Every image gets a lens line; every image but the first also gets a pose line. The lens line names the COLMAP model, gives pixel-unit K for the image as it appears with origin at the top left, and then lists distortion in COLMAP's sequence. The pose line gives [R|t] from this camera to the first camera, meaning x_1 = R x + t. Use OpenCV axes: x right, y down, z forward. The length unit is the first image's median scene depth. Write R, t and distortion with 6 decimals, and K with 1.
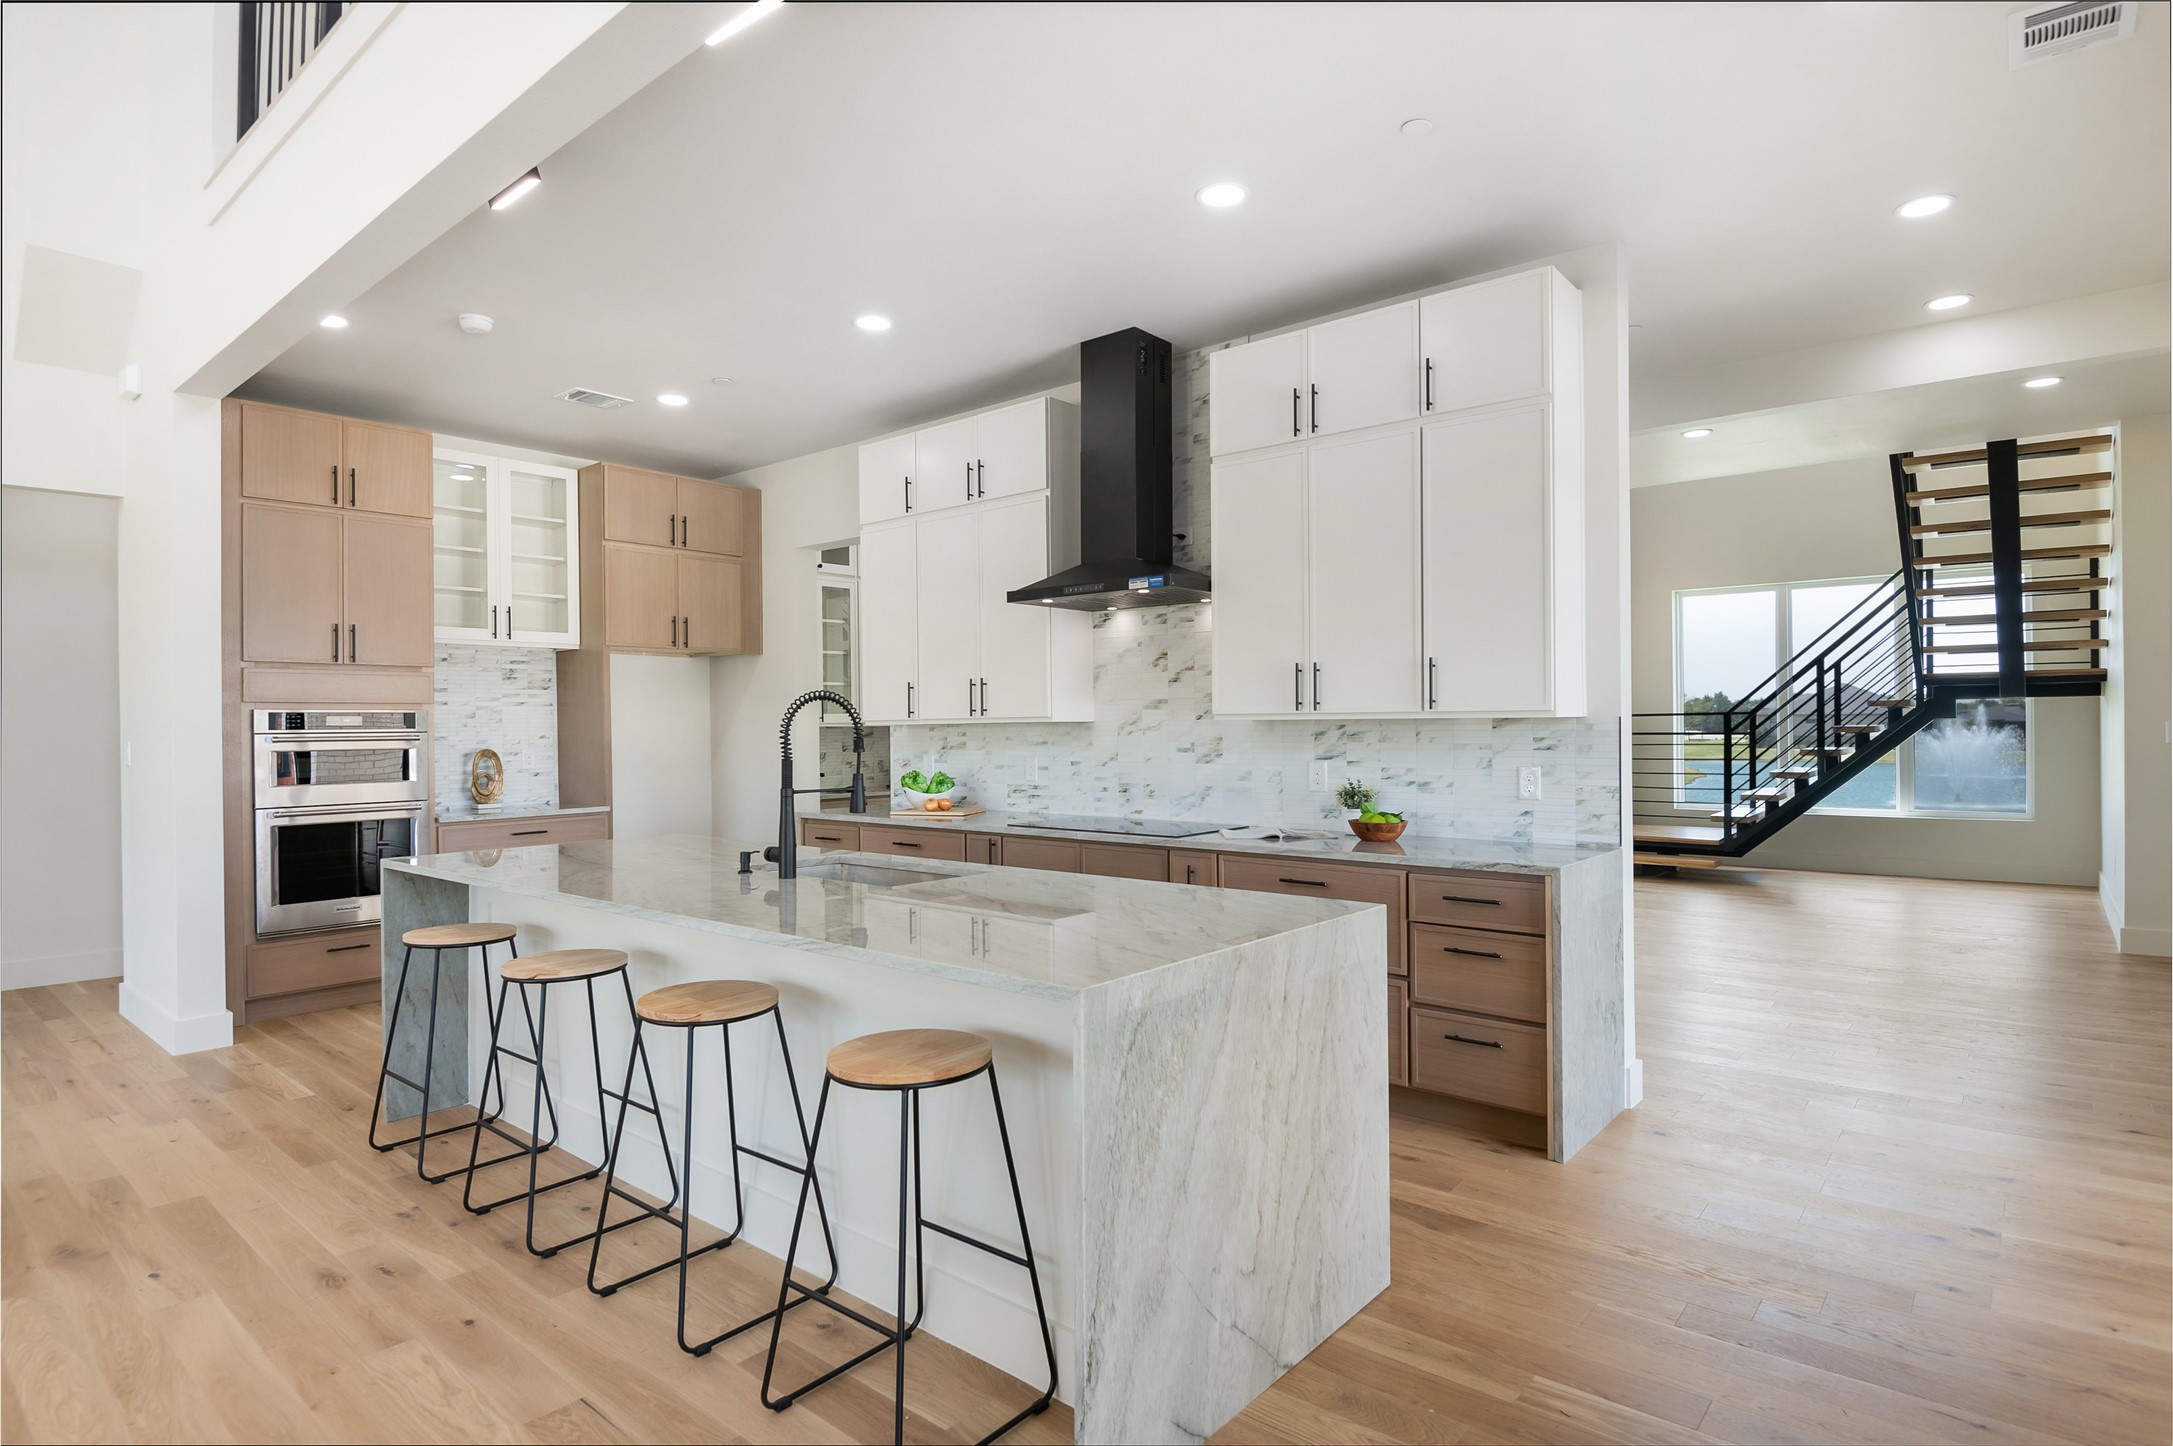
lens RADIAL K [[1131.4, 0, 1079.7], [0, 1131.4, 723.5], [0, 0, 1]] dist [0.022389, -0.039336]
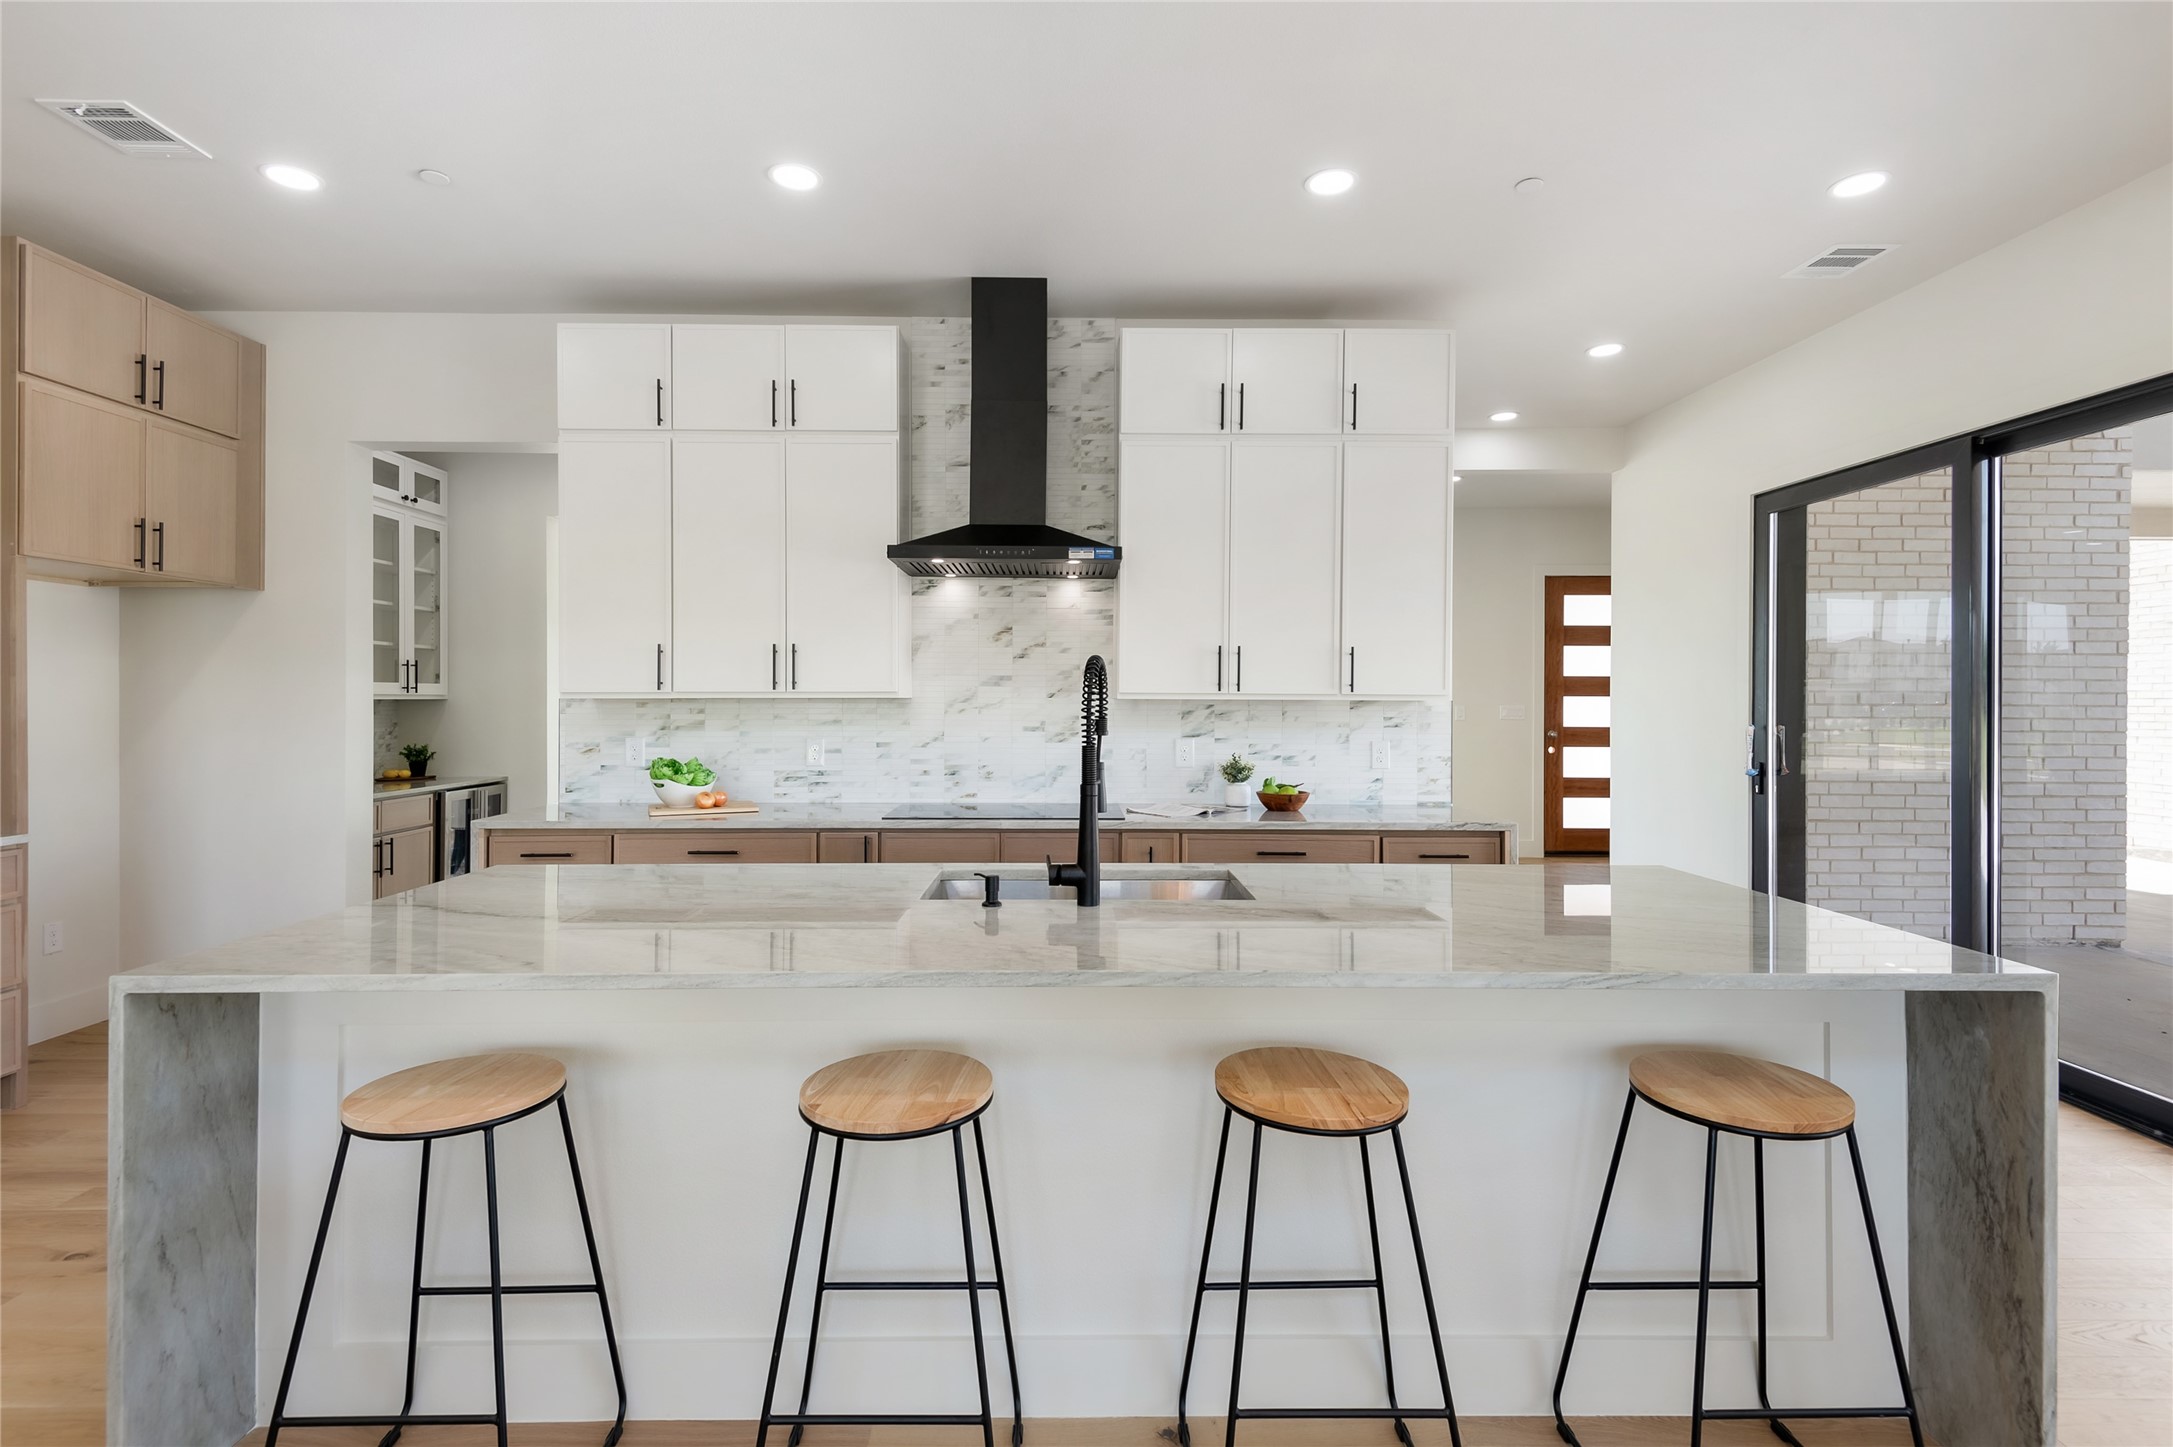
lens RADIAL K [[1015.0, 0, 1078.2], [0, 1015.0, 699.1], [0, 0, 1]] dist [0.036414, -0.025964]
pose [[0.754164, 0.012923, 0.656558, -0.407356], [-0.010651, 0.999916, -0.007447, 0.003553], [-0.656599, -0.001377, 0.754238, 0.290507]]
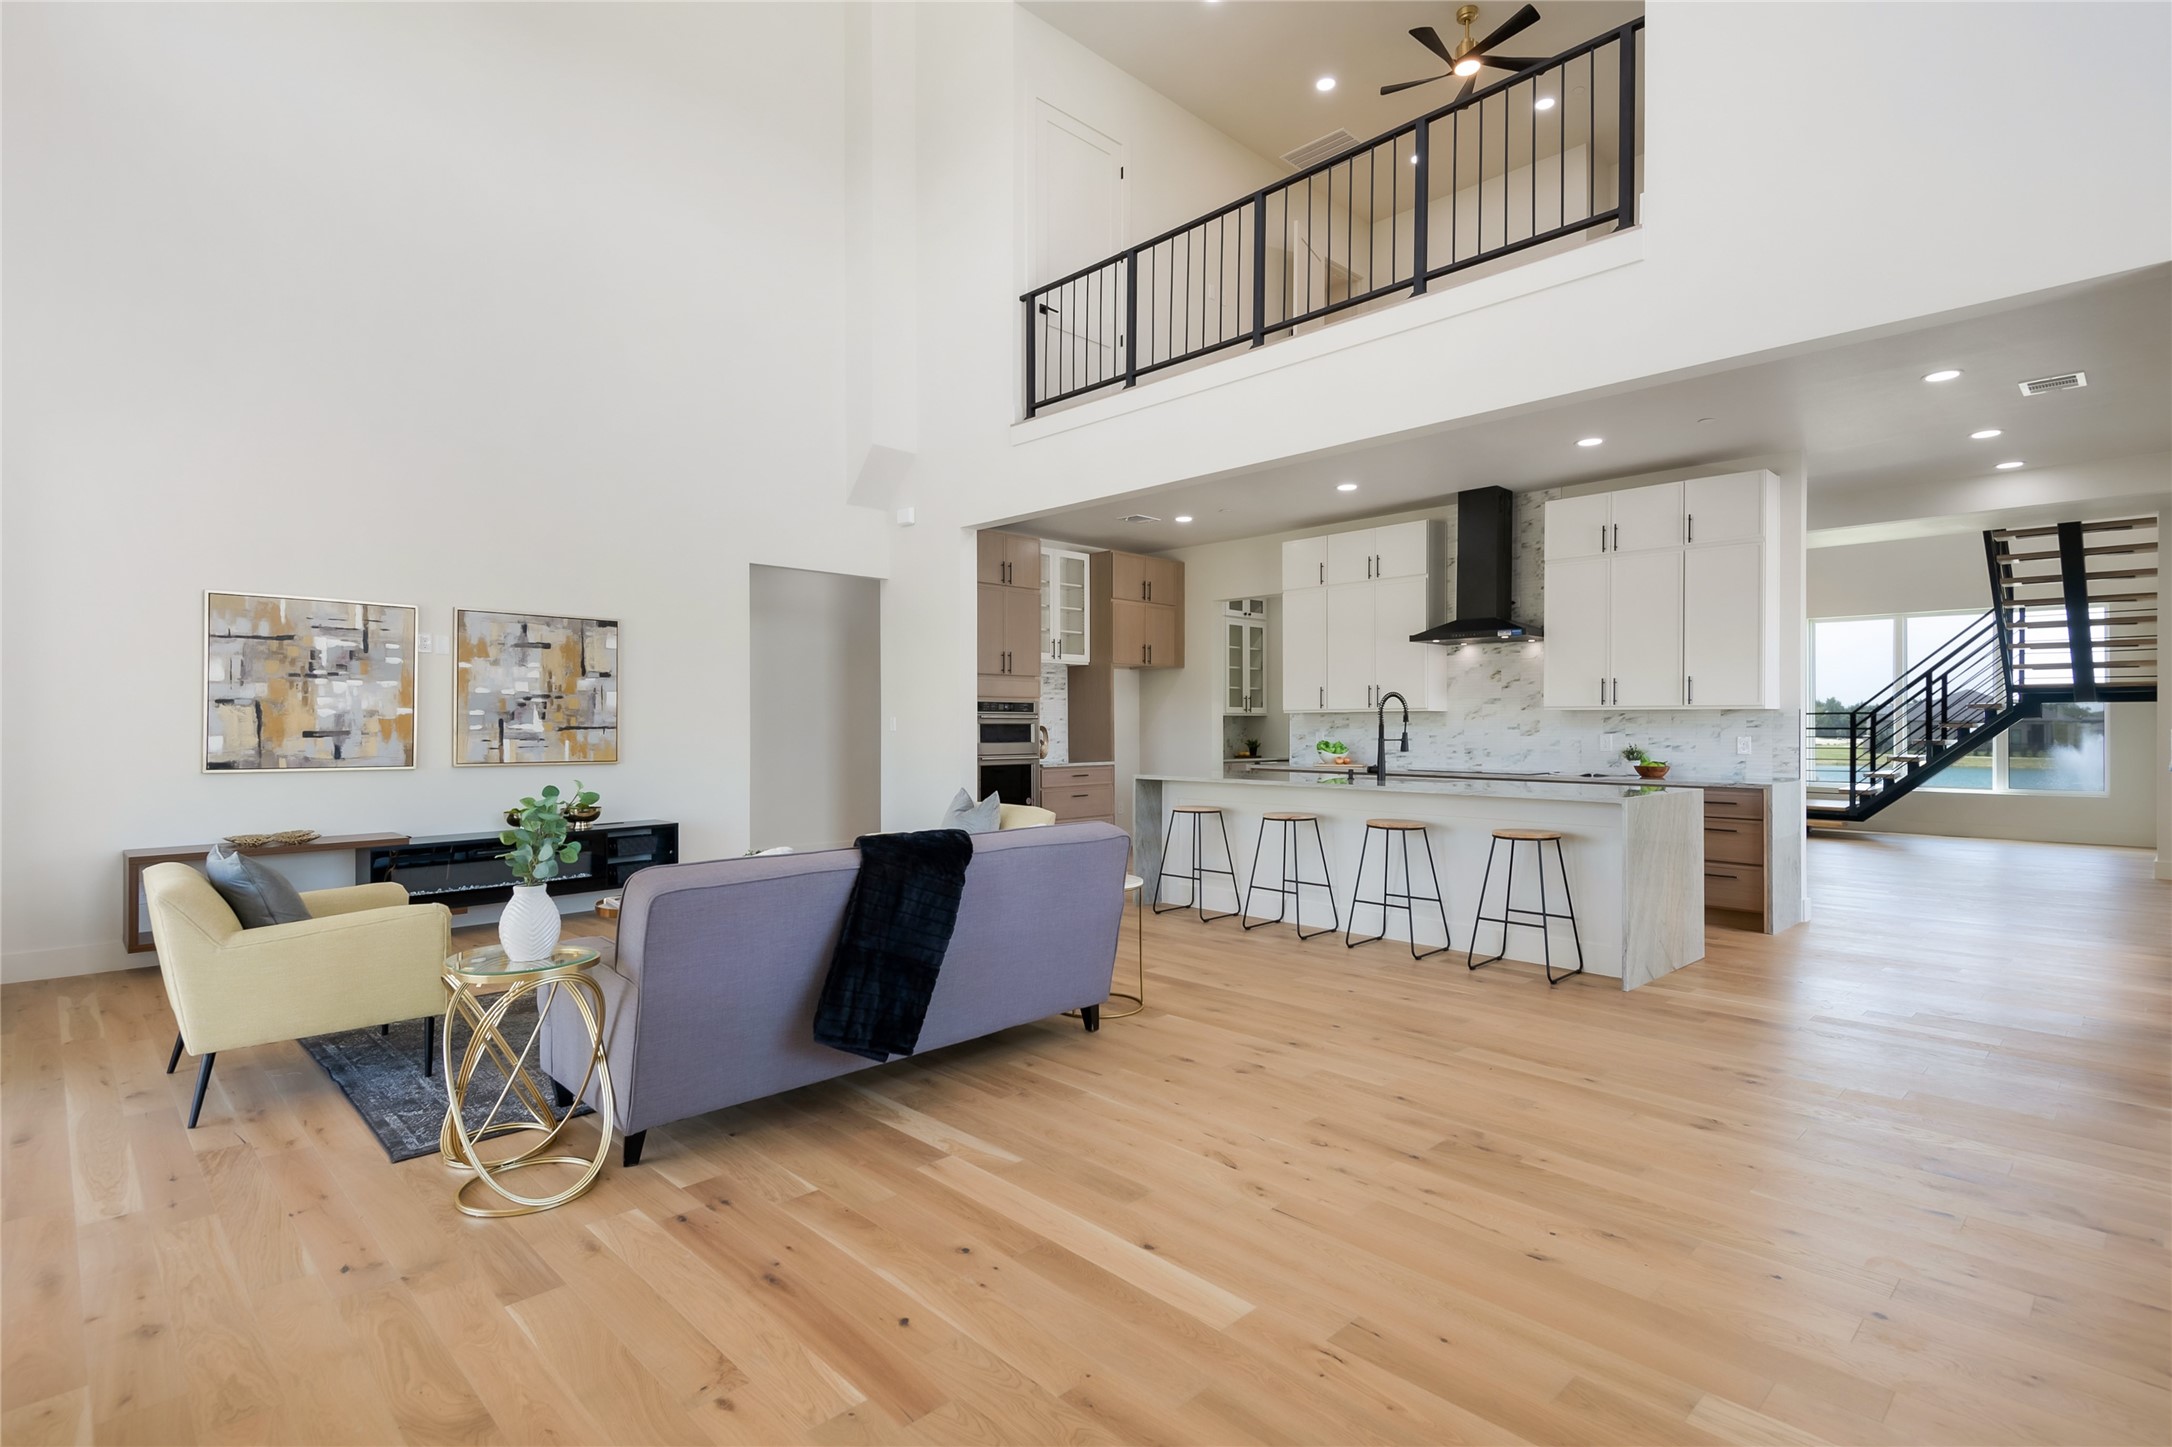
lens RADIAL K [[1053.9, 0, 1083.5], [0, 1053.9, 719.8], [0, 0, 1]] dist [0.056952, -0.034676]
pose [[0.995500, 0.010065, -0.094225, -0.362776], [-0.010290, 0.999945, -0.001894, 0.018775], [0.094201, 0.002855, 0.995549, -0.591375]]
